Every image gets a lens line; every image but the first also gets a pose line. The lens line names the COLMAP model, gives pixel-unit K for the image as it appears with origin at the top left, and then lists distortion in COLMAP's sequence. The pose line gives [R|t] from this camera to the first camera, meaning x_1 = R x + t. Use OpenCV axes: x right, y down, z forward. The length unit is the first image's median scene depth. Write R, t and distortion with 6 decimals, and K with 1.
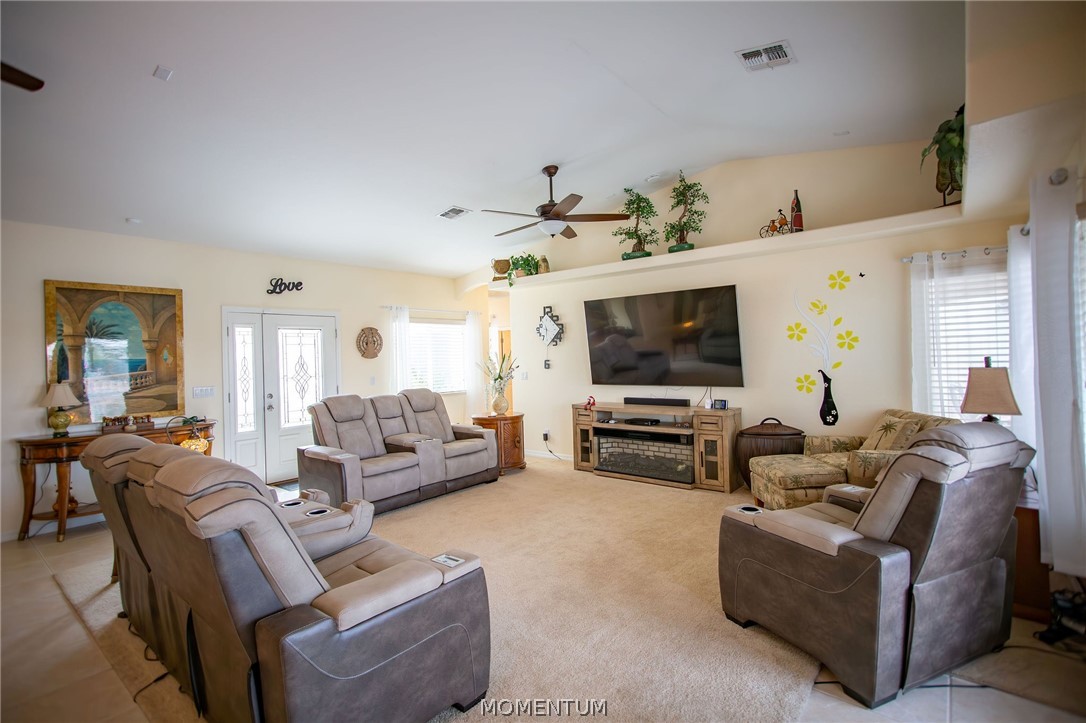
lens RADIAL K [[504.9, 0, 539.5], [0, 504.9, 352.7], [0, 0, 1]] dist [-0.002571, 0.012027]
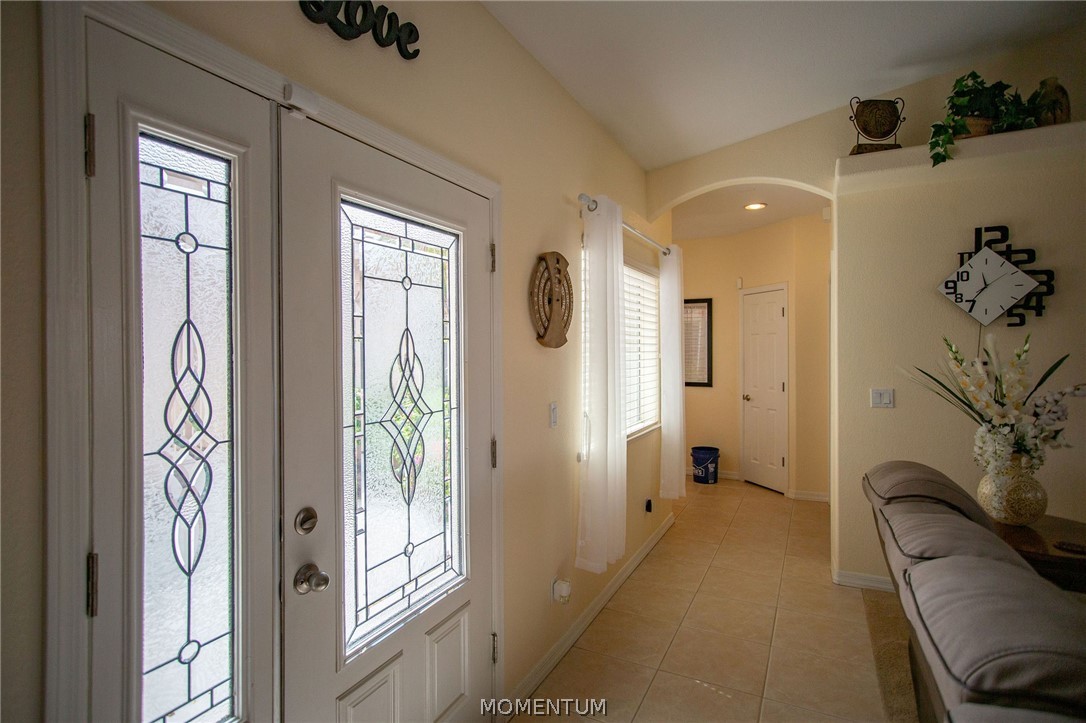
lens RADIAL K [[543.7, 0, 541.4], [0, 543.7, 352.9], [0, 0, 1]] dist [0.001381, 0.017478]
pose [[0.976281, 0.021461, 0.215442, -0.425140], [-0.023309, 0.999710, 0.006039, 0.013014], [-0.215250, -0.010917, 0.976498, 0.663878]]
